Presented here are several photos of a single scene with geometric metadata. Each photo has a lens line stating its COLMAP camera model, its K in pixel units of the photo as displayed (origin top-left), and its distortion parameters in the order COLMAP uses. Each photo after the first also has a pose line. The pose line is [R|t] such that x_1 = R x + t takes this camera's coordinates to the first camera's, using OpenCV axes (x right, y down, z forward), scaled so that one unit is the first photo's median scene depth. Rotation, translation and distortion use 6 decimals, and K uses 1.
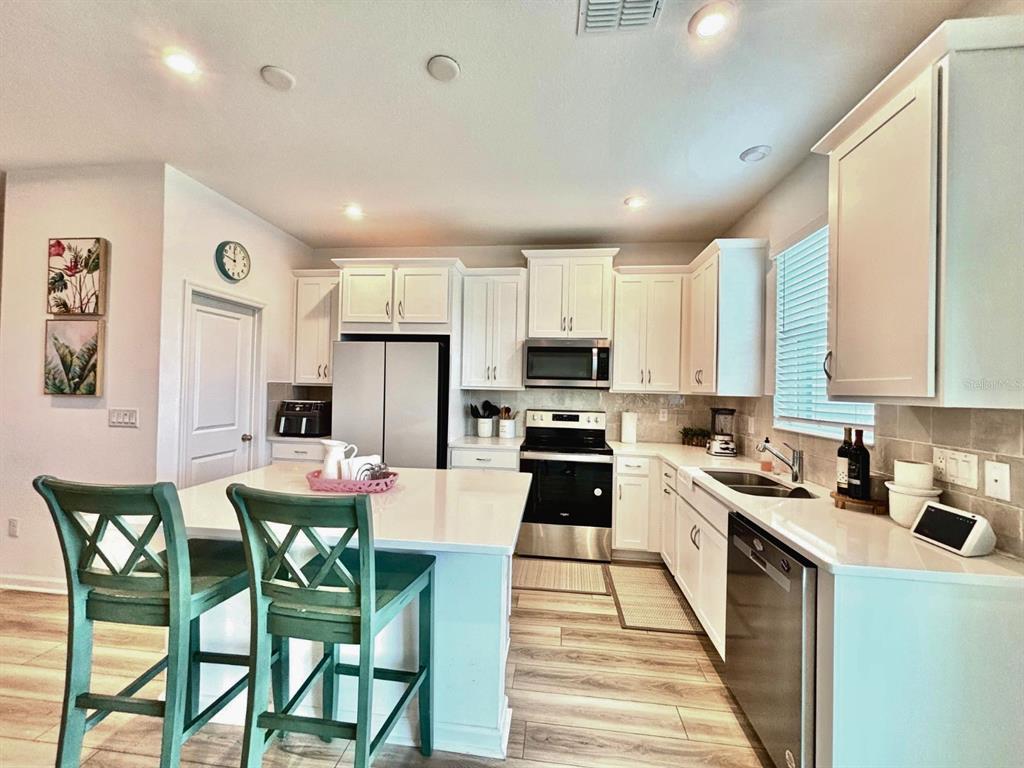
lens RADIAL K [[410.7, 0, 512.6], [0, 410.7, 381.1], [0, 0, 1]] dist [0.000078, 0.000668]
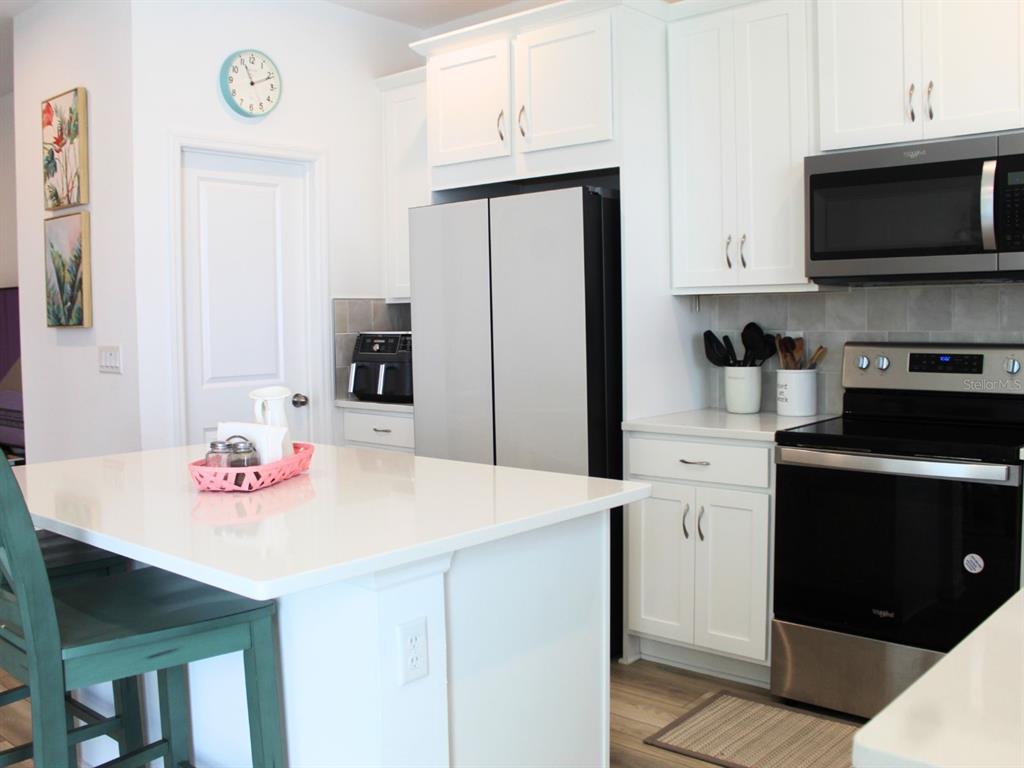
lens RADIAL K [[985.1, 0, 524.8], [0, 985.1, 364.7], [0, 0, 1]] dist [-0.120554, 0.000000]
pose [[0.821010, -0.005924, -0.570883, 0.358830], [0.040462, 0.998035, 0.047834, 0.041100], [0.569478, -0.062372, 0.819637, 0.104442]]
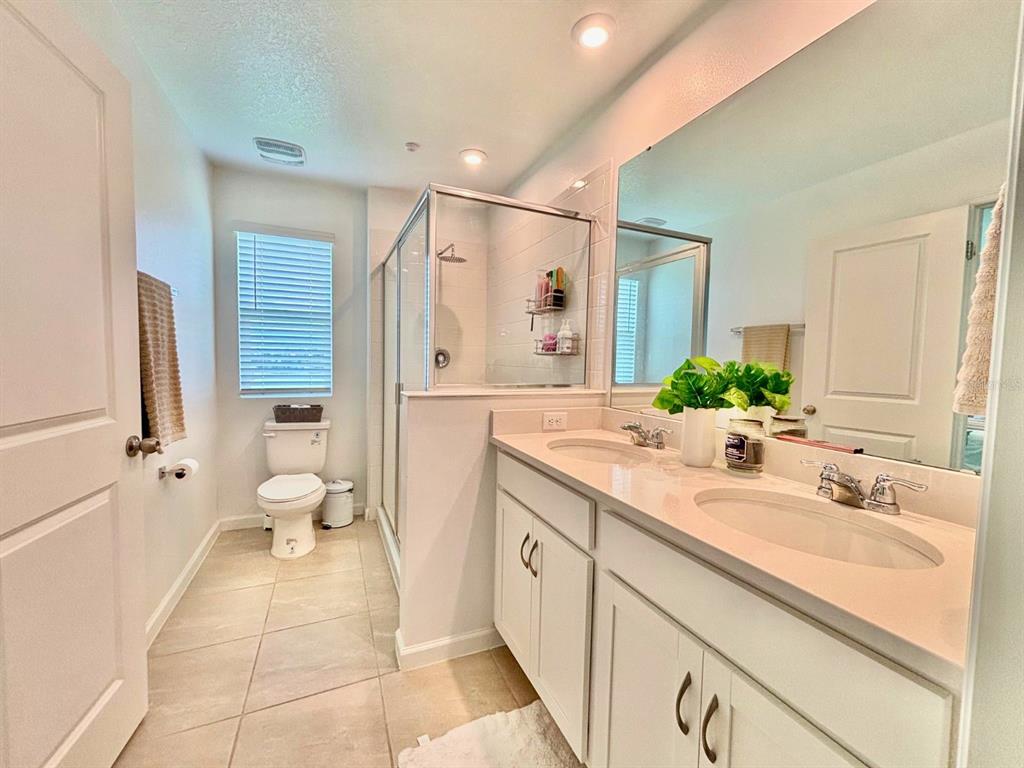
lens RADIAL K [[410.1, 0, 509.9], [0, 410.1, 386.0], [0, 0, 1]] dist [0.000574, 0.000040]
pose [[-0.864155, -0.006987, -0.503178, 0.223366], [-0.023803, 0.999352, 0.027002, 0.085957], [0.502663, 0.035311, -0.863761, 1.267272]]
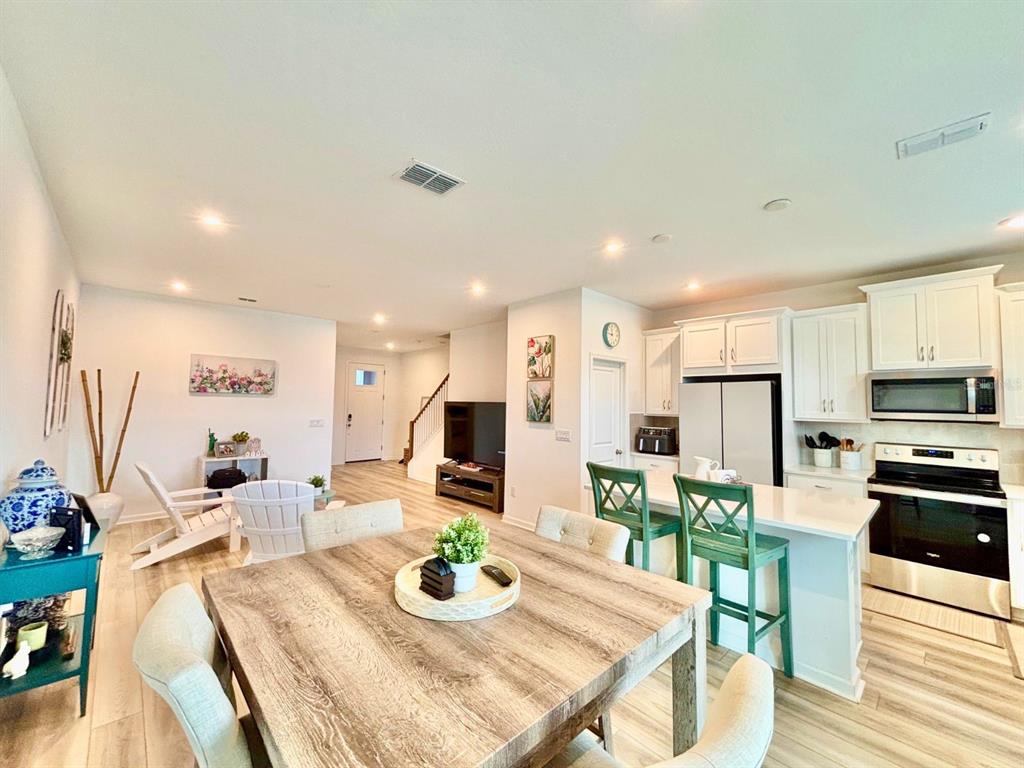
lens RADIAL K [[410.7, 0, 511.7], [0, 410.7, 383.9], [0, 0, 1]] dist [0.000078, 0.000668]
pose [[0.762884, -0.041431, -0.645206, 0.012277], [0.009788, 0.998570, -0.052549, -0.031868], [0.646461, 0.033774, 0.762199, -0.375557]]
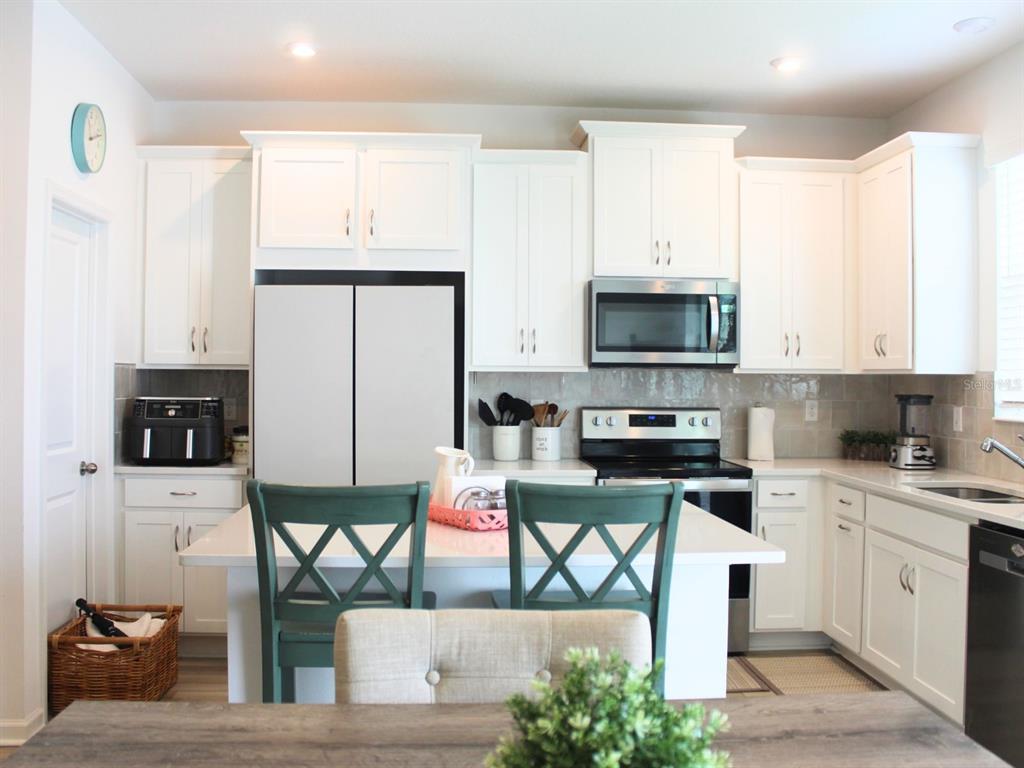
lens RADIAL K [[985.1, 0, 507.4], [0, 985.1, 370.5], [0, 0, 1]] dist [-0.120554, 0.000000]
pose [[0.983047, -0.013789, 0.182832, -0.354333], [0.011658, 0.999851, 0.012727, 0.003240], [-0.182980, -0.010380, 0.983062, -0.318783]]
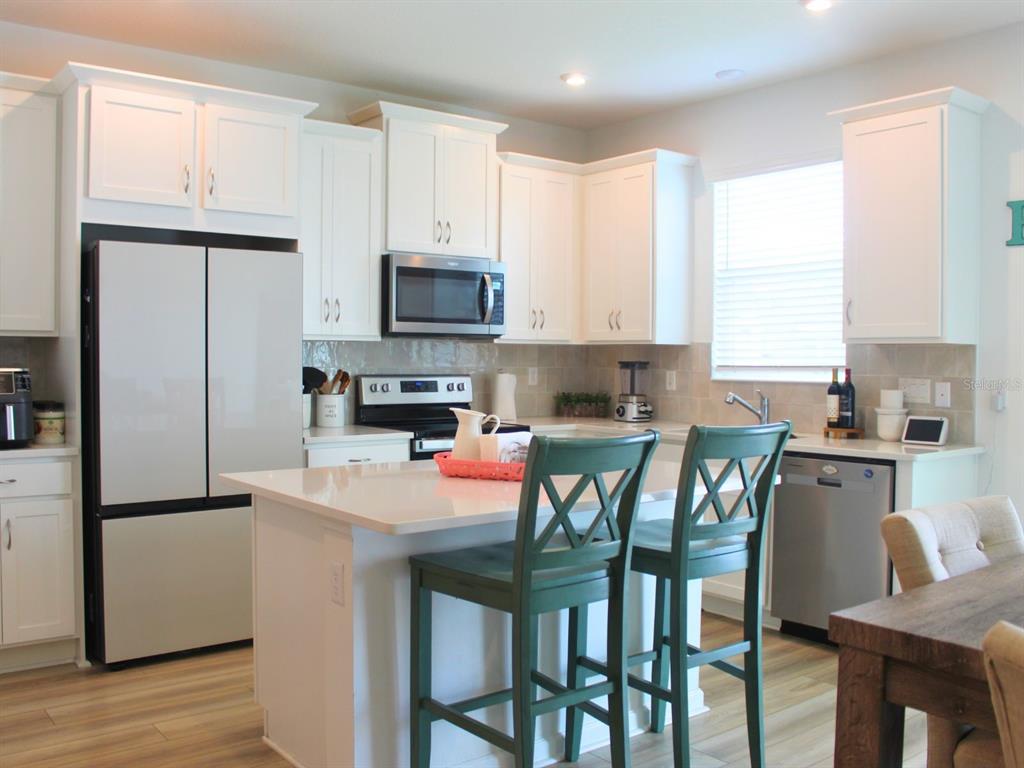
lens RADIAL K [[955.9, 0, 509.6], [0, 955.9, 375.3], [0, 0, 1]] dist [-0.100914, 0.000000]
pose [[0.712399, -0.031524, 0.701066, -0.879151], [-0.001997, 0.998896, 0.046944, 0.008247], [-0.701771, -0.034843, 0.711550, -0.109237]]
